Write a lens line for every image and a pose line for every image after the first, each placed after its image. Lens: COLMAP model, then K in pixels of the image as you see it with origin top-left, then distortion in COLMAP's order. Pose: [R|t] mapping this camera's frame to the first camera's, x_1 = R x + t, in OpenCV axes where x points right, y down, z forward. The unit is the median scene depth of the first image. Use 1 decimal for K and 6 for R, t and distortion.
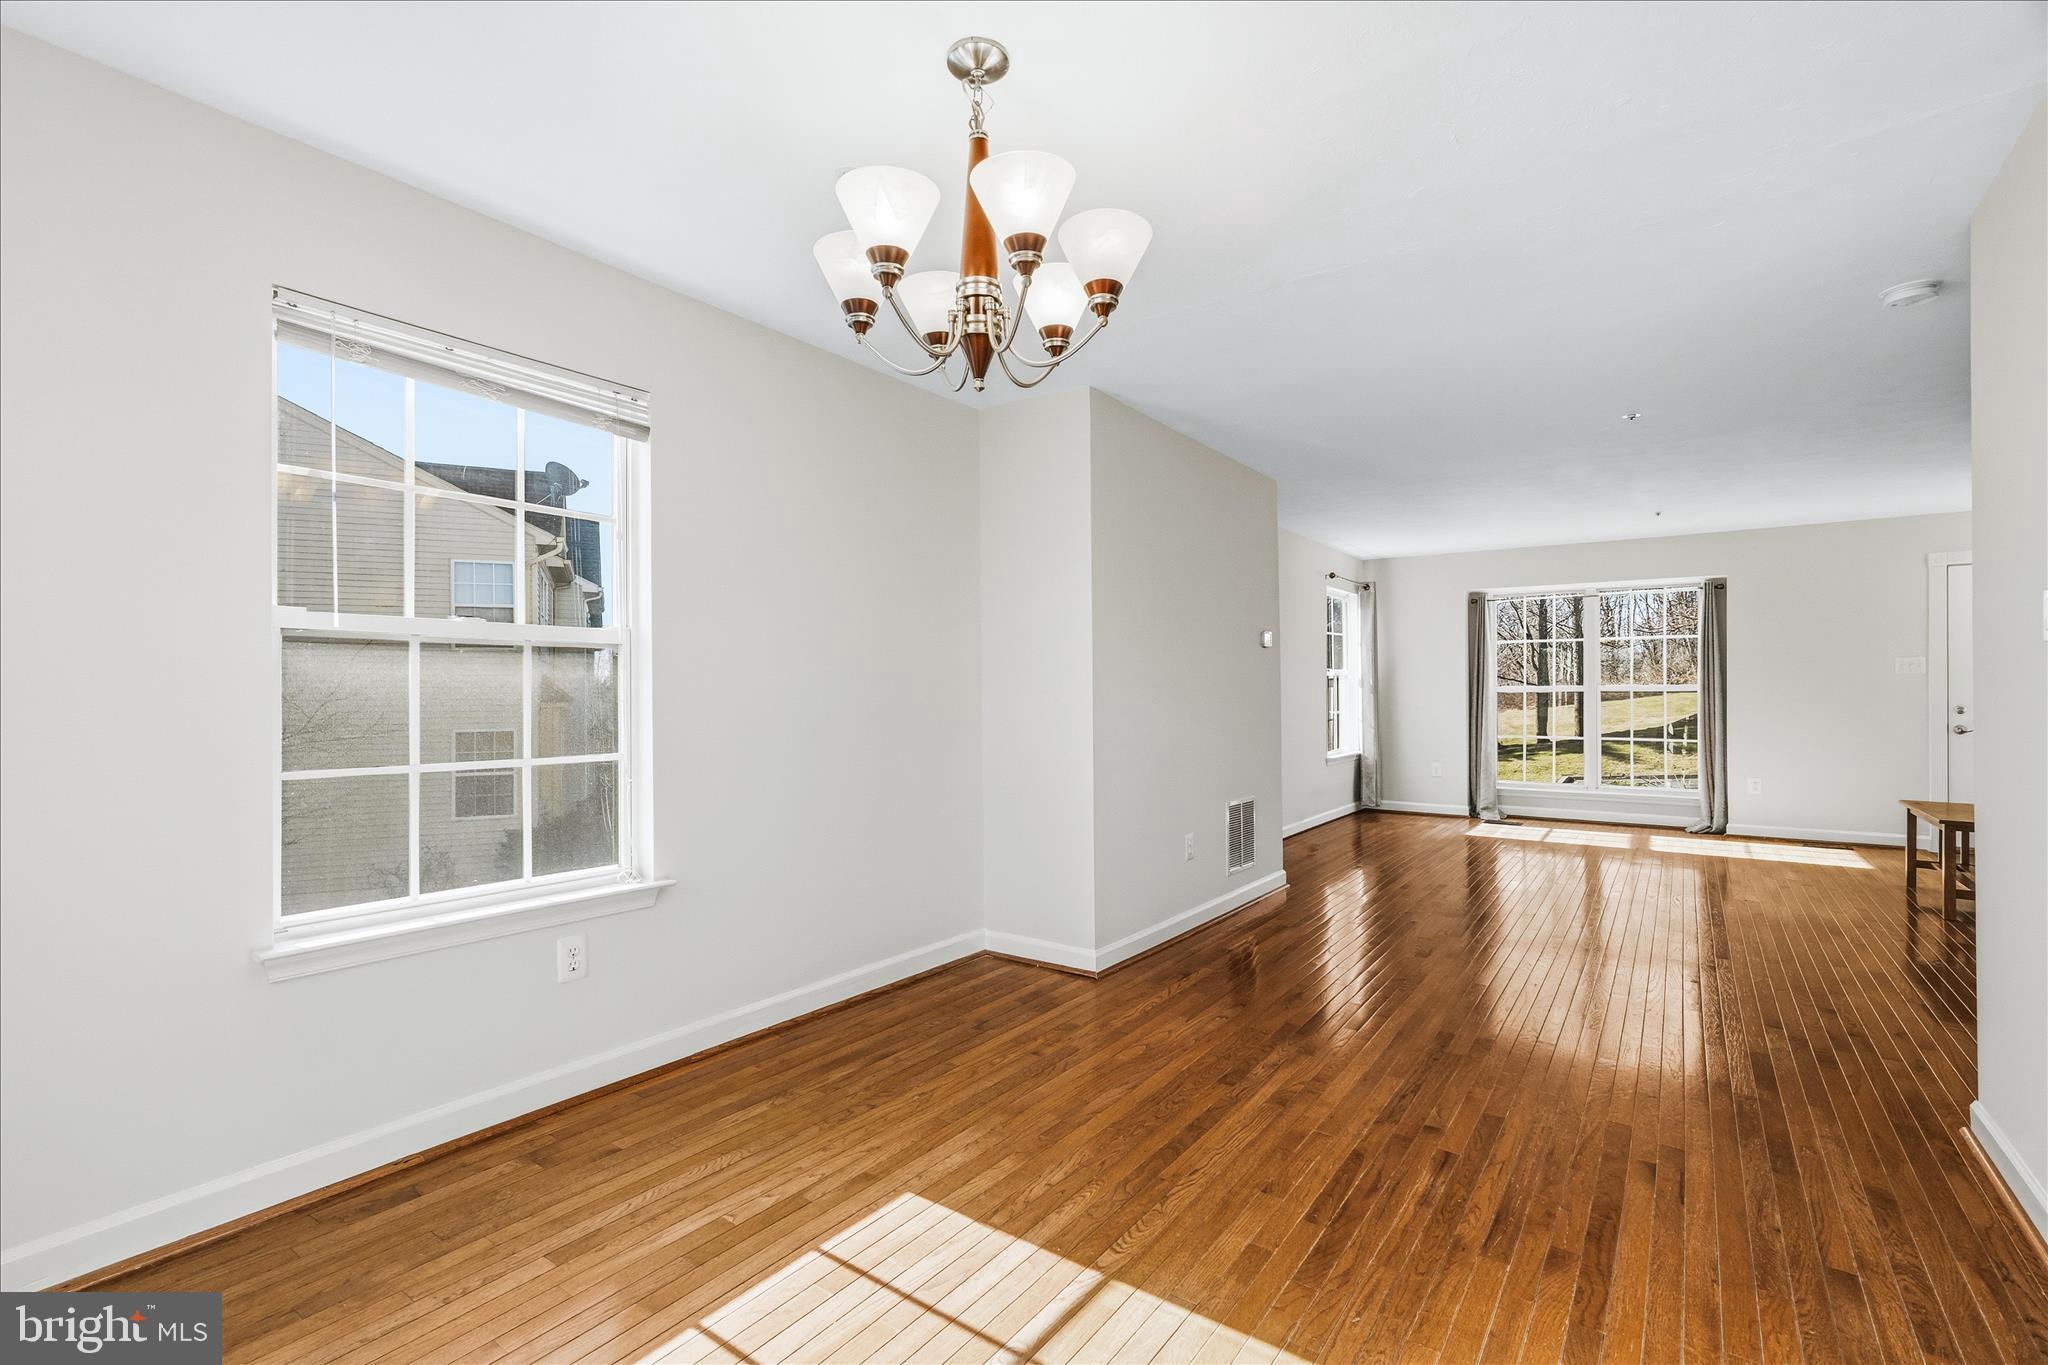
lens RADIAL K [[927.6, 0, 974.1], [0, 927.6, 691.5], [0, 0, 1]] dist [-0.001048, -0.000252]
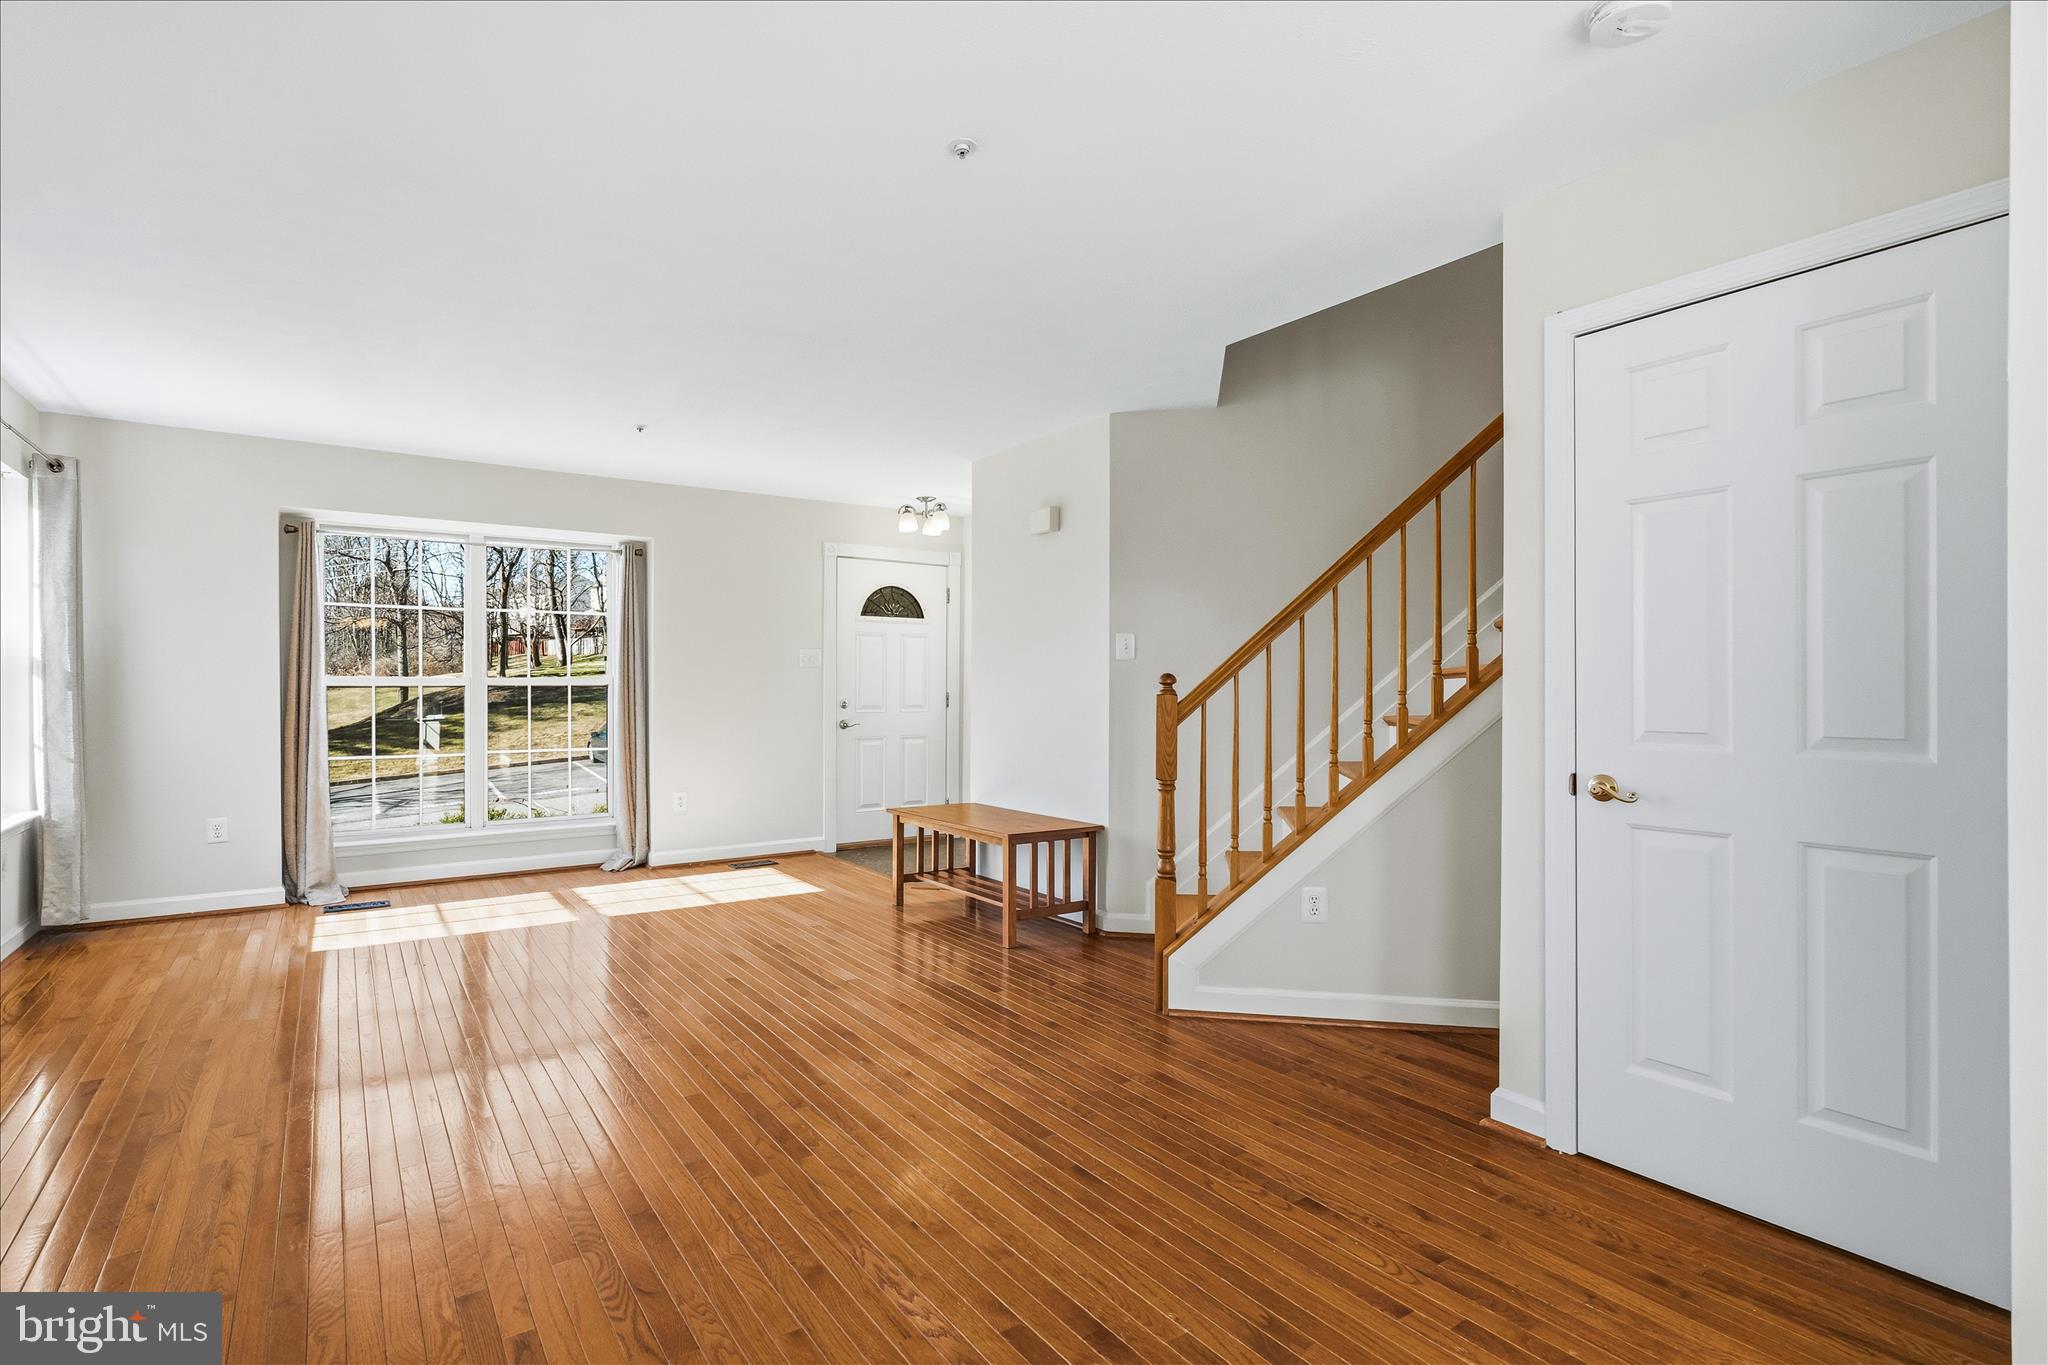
lens RADIAL K [[972.5, 0, 1024.0], [0, 972.5, 682.5], [0, 0, 1]] dist [-0.004413, -0.000977]
pose [[0.294449, 0.004441, 0.955657, 0.098939], [-0.001690, 0.999990, -0.004126, 0.000338], [-0.955666, -0.000400, 0.294454, 0.393767]]
